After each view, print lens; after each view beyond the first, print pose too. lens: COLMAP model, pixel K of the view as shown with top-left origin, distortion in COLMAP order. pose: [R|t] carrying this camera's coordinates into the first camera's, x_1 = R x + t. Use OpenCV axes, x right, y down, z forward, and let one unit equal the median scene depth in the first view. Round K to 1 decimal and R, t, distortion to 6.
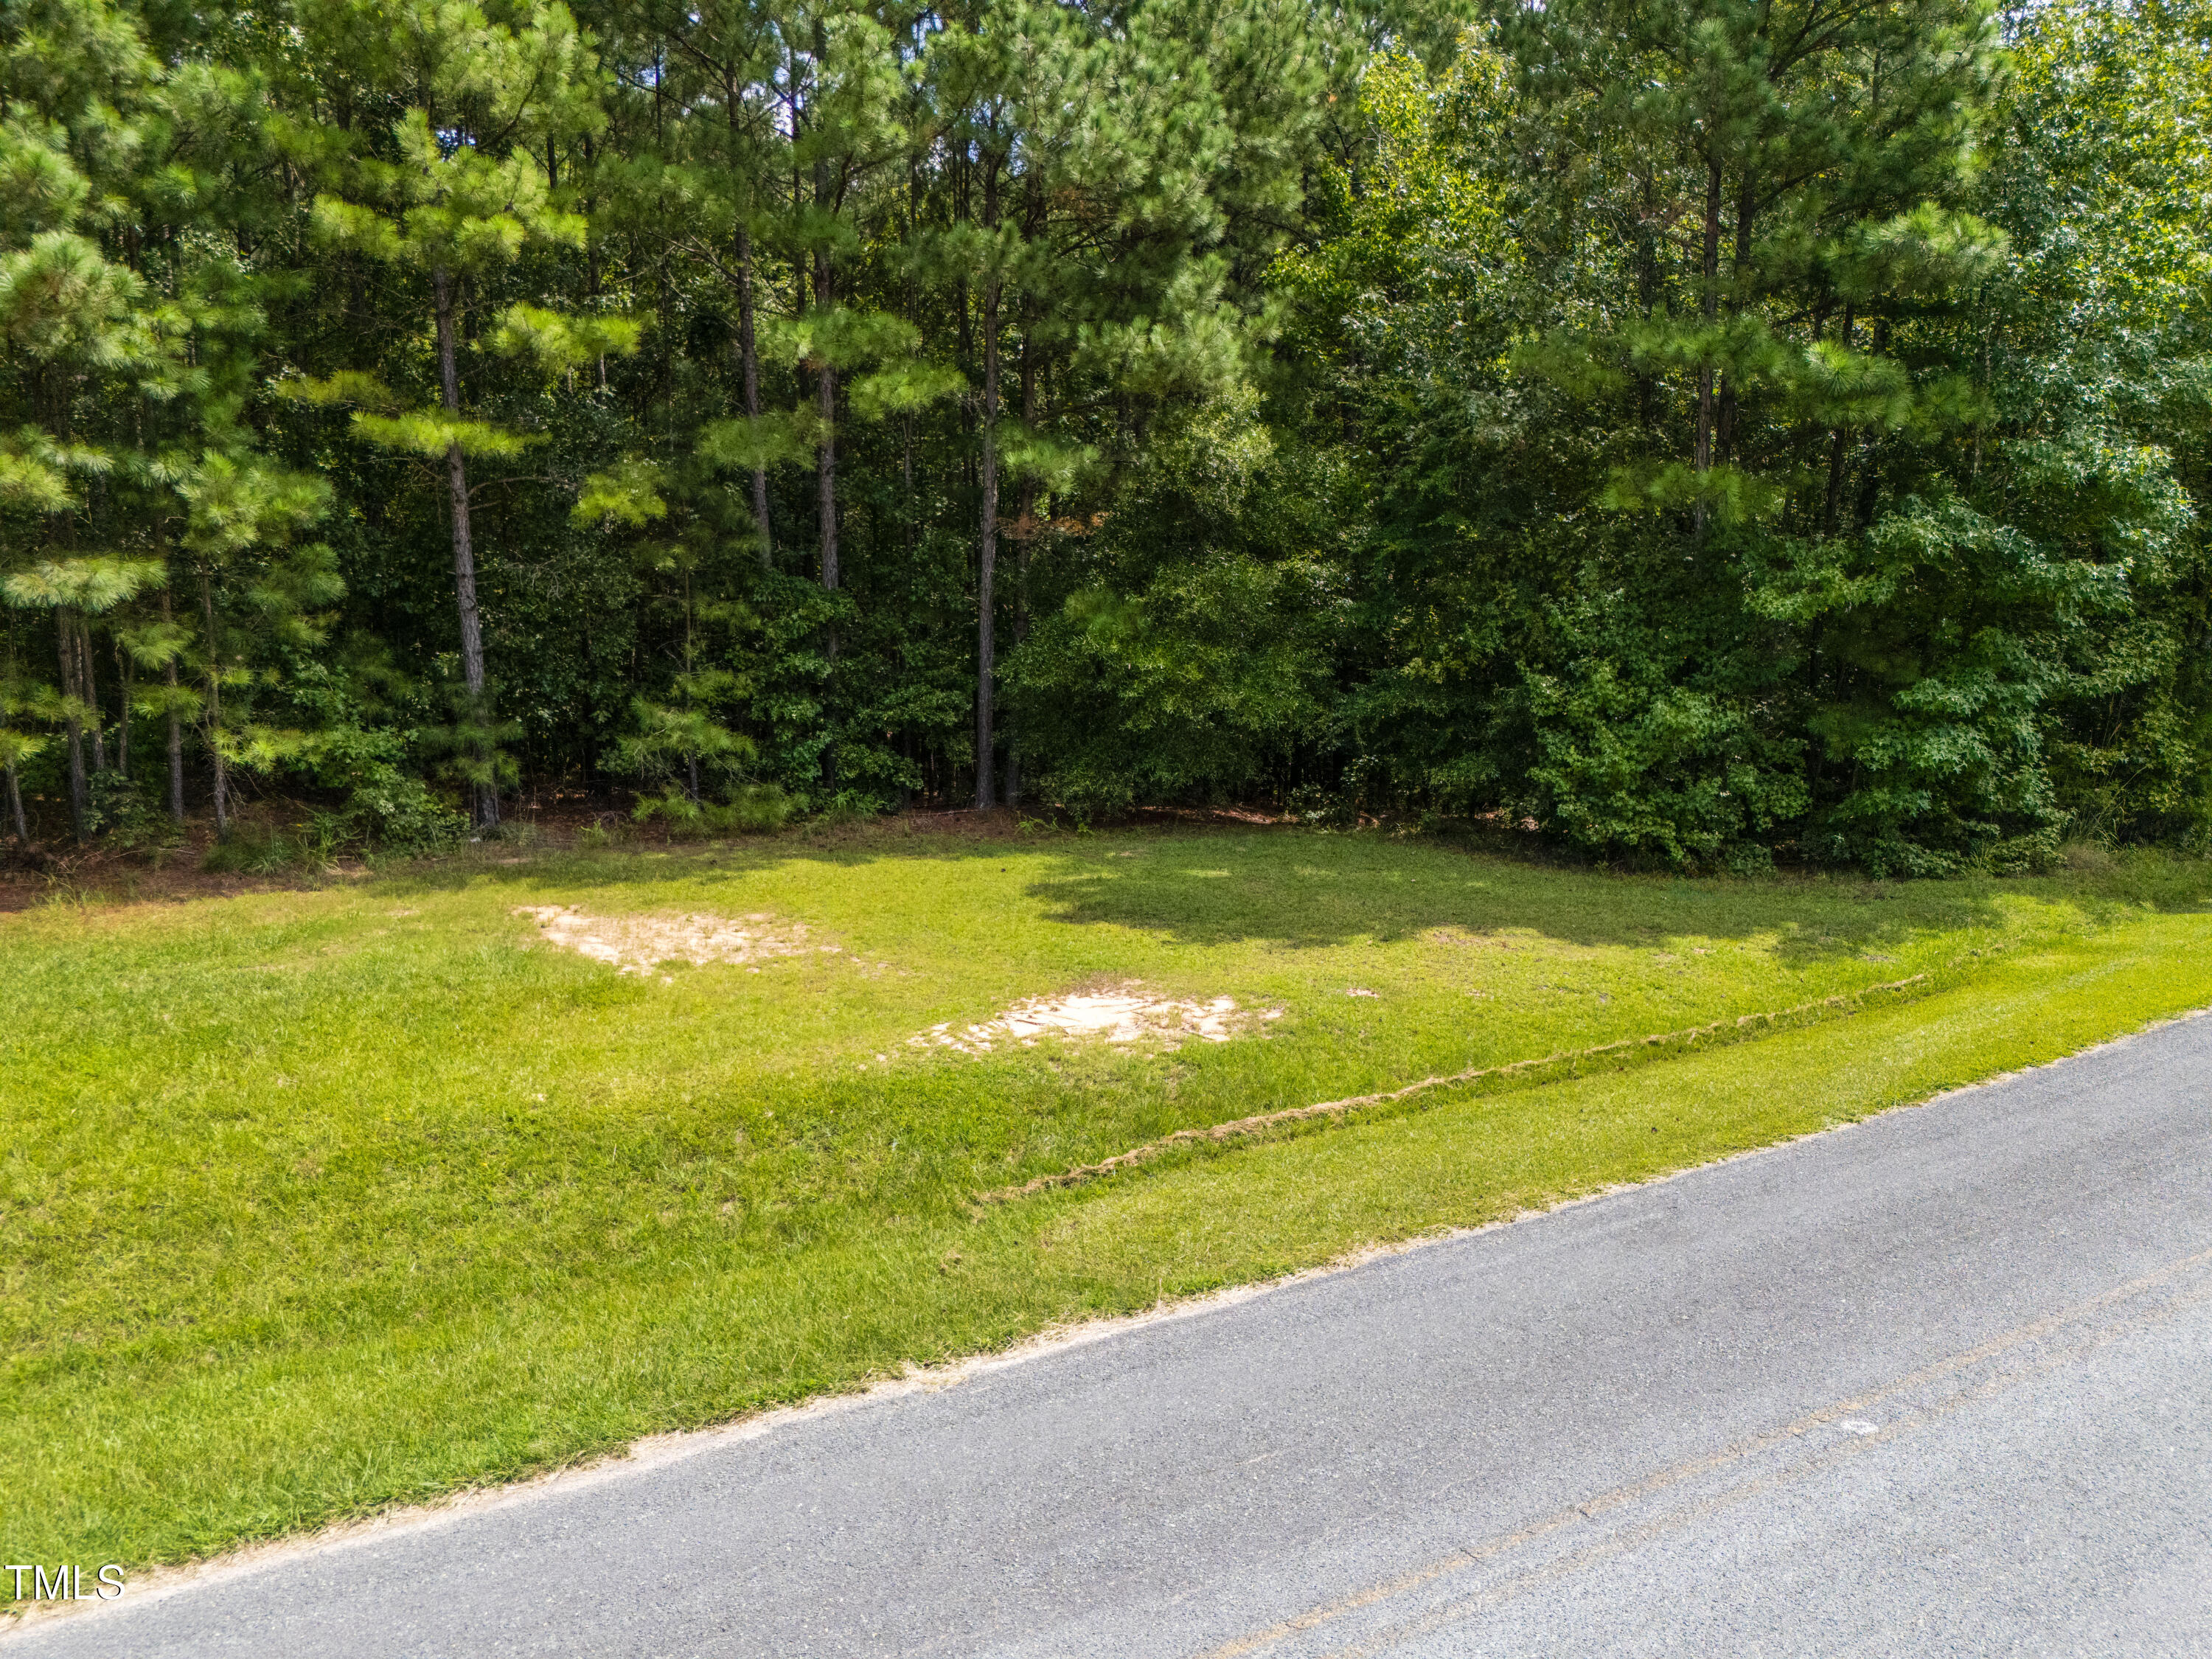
lens RADIAL K [[1607.6, 0, 1069.6], [0, 1607.6, 835.5], [0, 0, 1]] dist [0.051970, -0.035035]
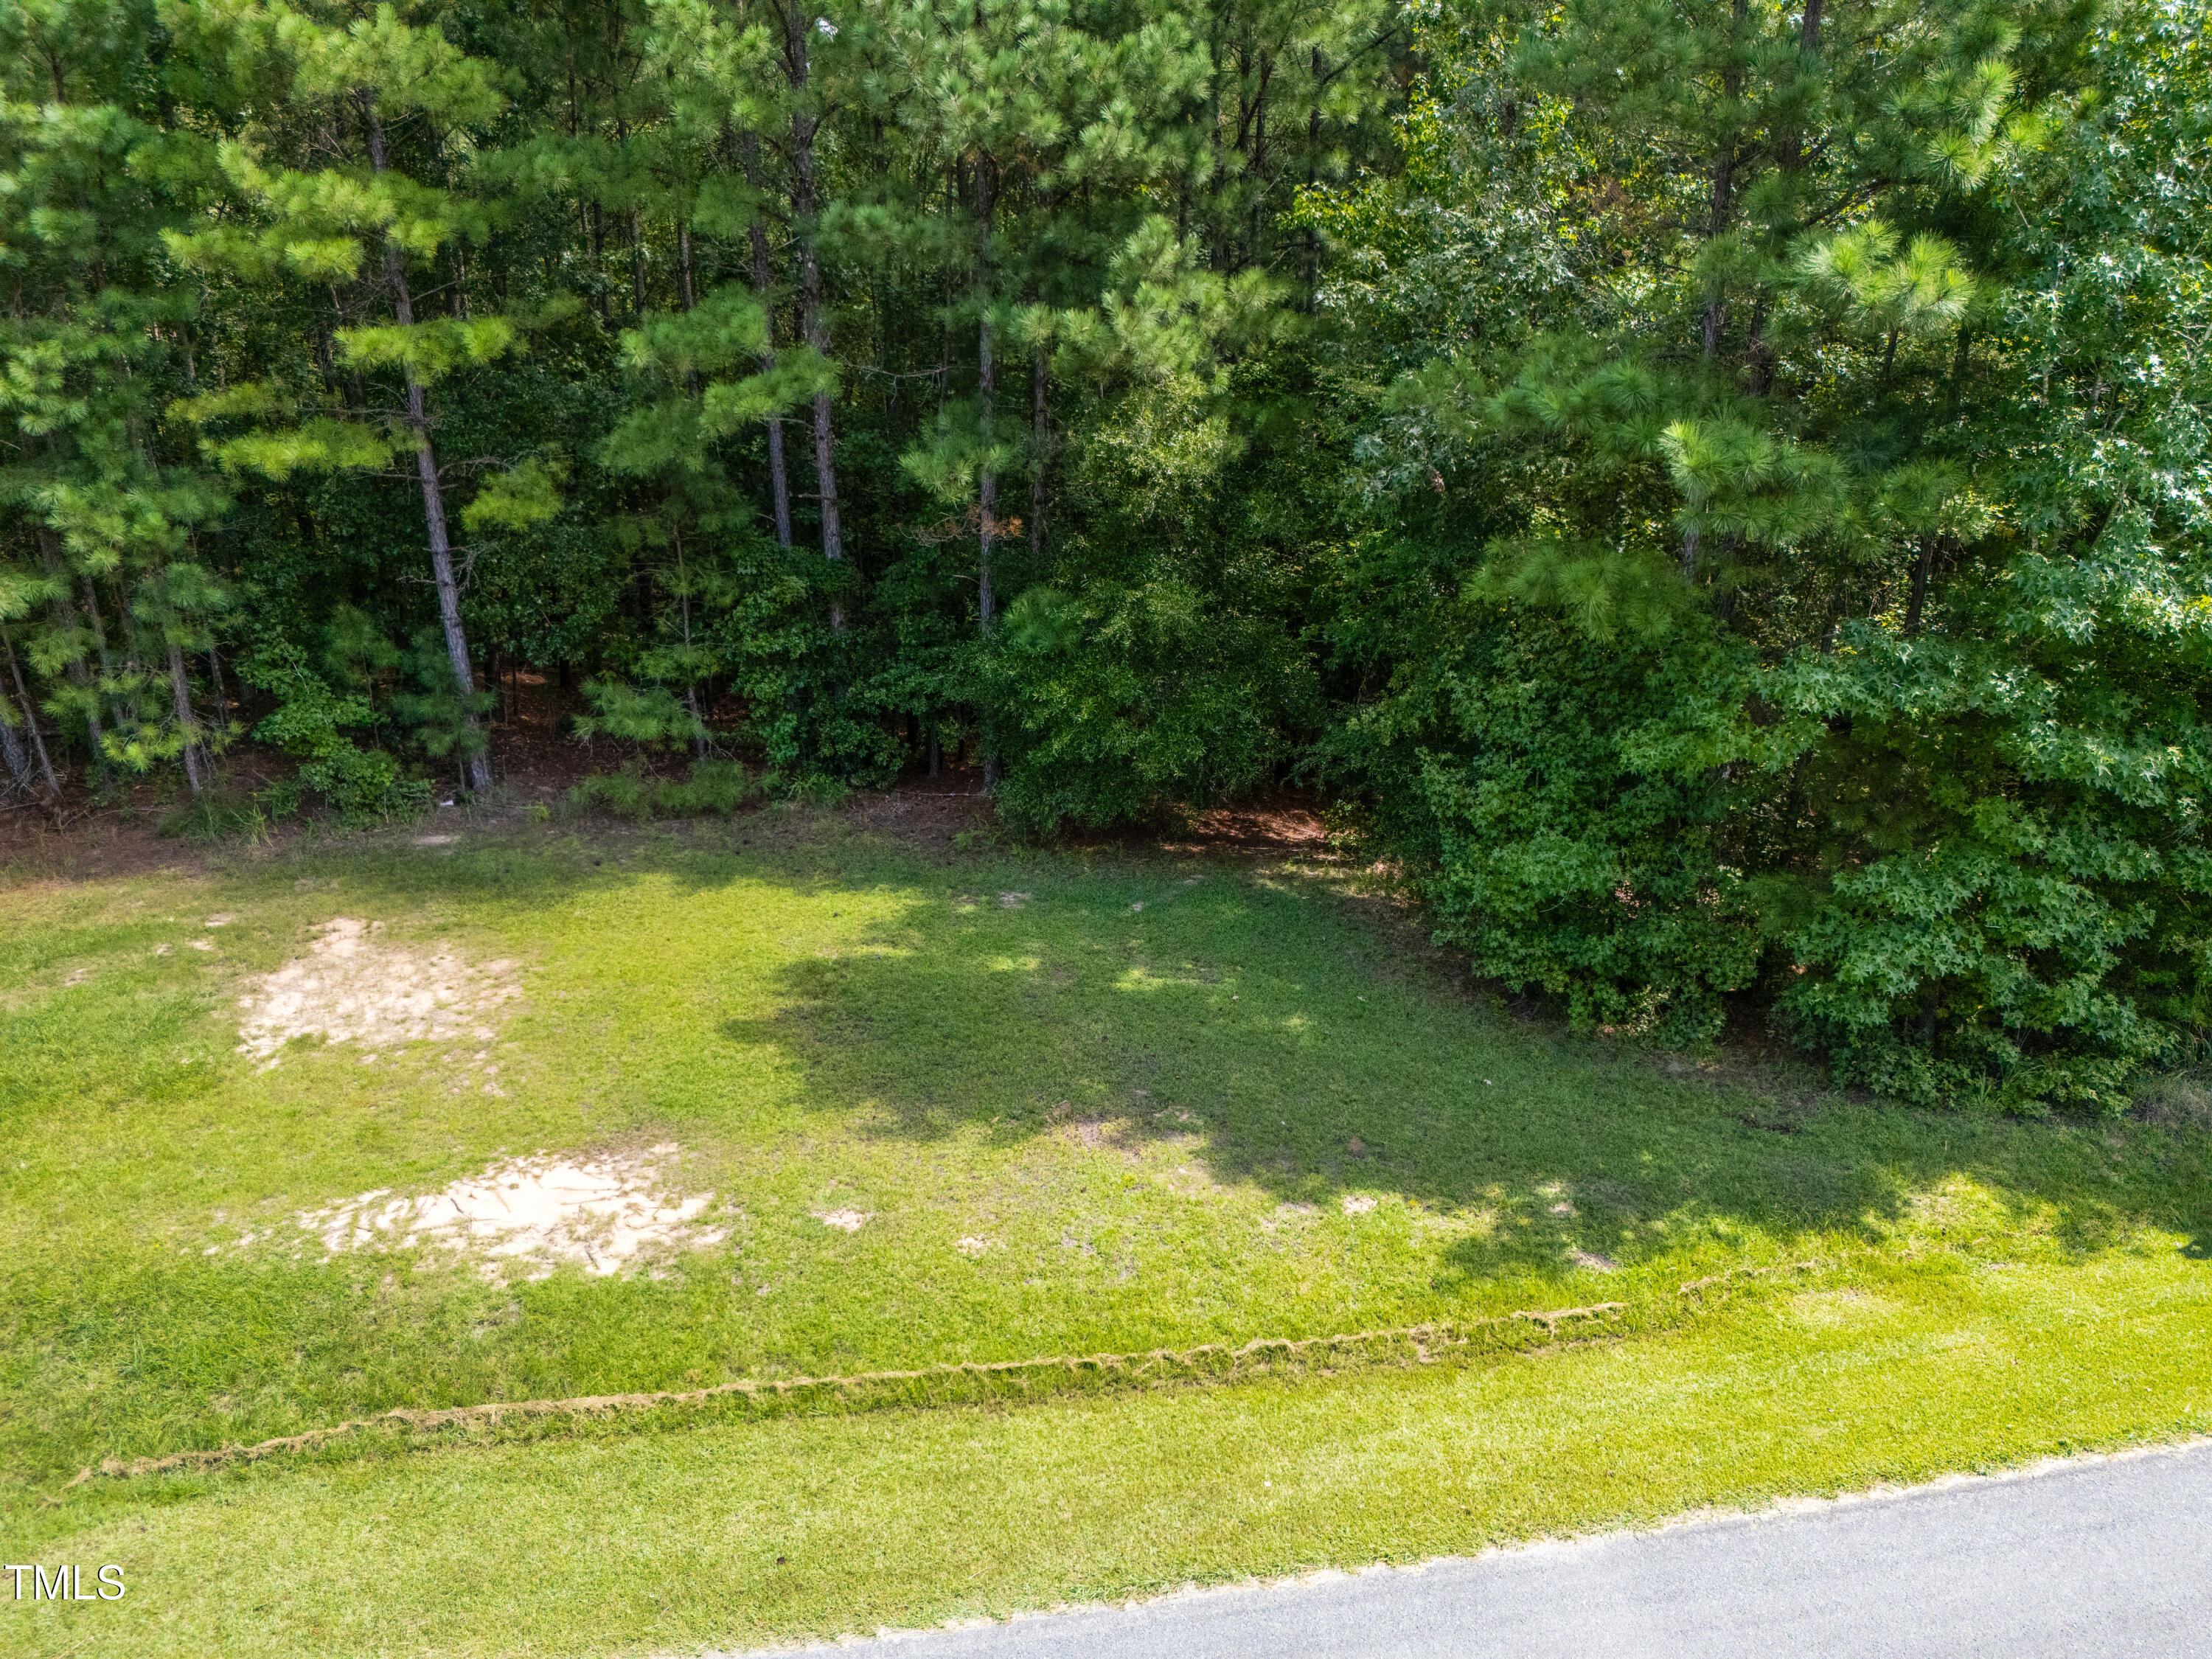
lens RADIAL K [[1607.6, 0, 1077.0], [0, 1607.6, 829.8], [0, 0, 1]] dist [0.051970, -0.035035]
pose [[0.926148, 0.124075, -0.356167, 0.415347], [-0.070073, 0.984504, 0.160752, -0.187377], [0.370593, -0.123923, 0.920491, 0.176061]]
